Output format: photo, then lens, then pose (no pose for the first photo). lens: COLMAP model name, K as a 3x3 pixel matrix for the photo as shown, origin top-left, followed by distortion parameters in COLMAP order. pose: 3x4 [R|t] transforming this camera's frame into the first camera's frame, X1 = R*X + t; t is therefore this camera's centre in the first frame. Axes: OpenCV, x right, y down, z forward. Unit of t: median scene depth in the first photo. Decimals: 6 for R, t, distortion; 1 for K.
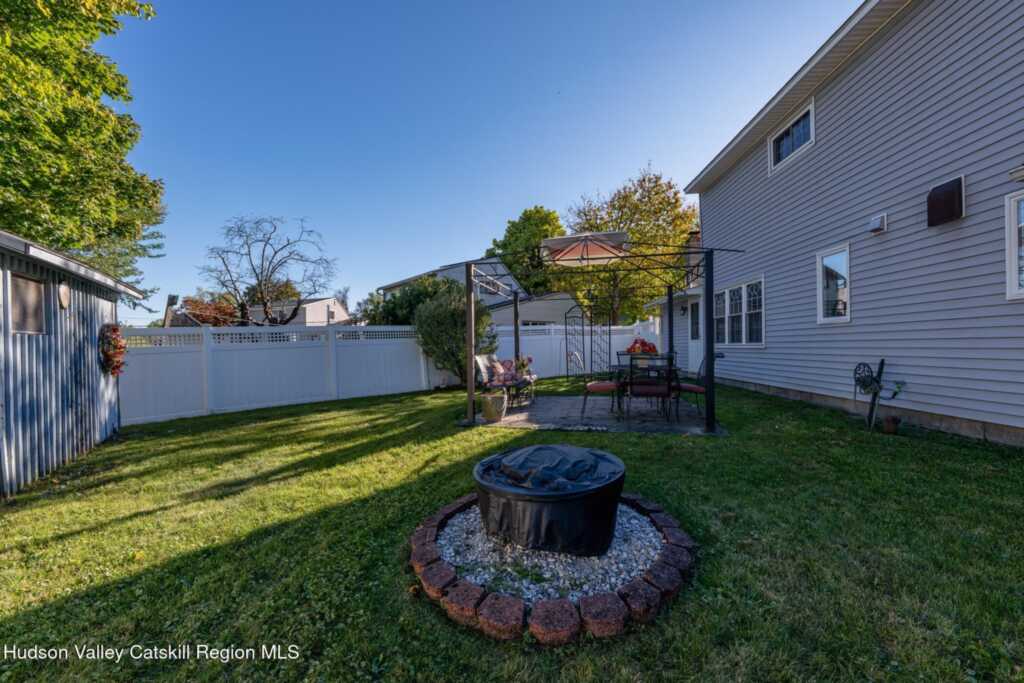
lens RADIAL K [[441.9, 0, 517.6], [0, 441.9, 341.2], [0, 0, 1]] dist [0.003824, -0.000325]
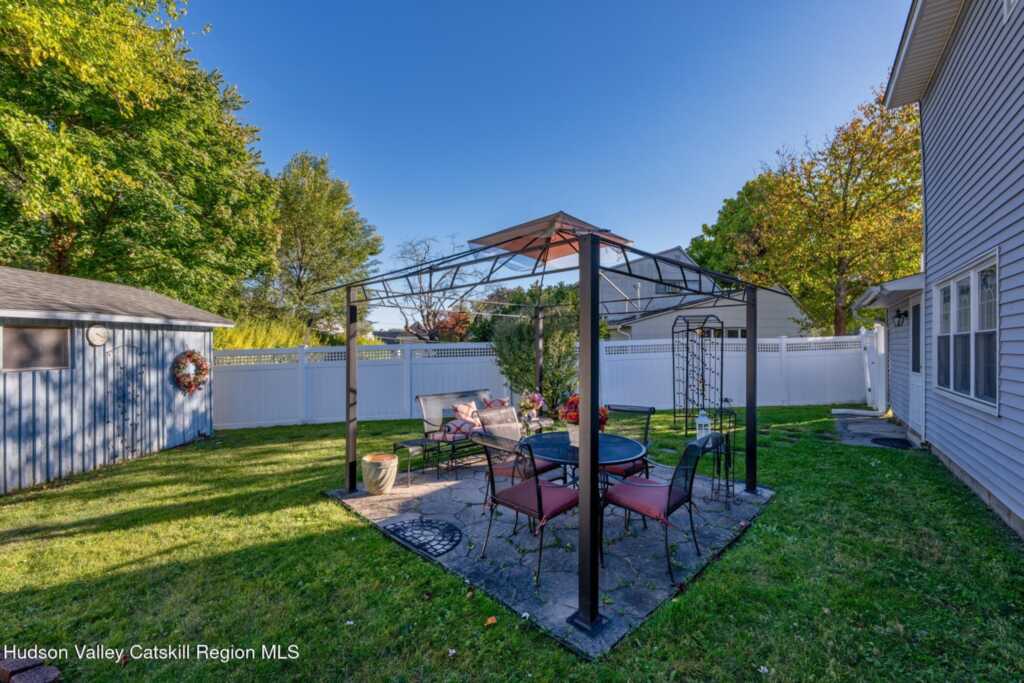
lens RADIAL K [[441.9, 0, 518.6], [0, 441.9, 339.2], [0, 0, 1]] dist [0.003824, -0.000325]
pose [[0.827744, 0.007261, -0.561059, 0.397315], [-0.004052, 0.999968, 0.006962, -0.060883], [0.561092, -0.003490, 0.827746, 0.360026]]
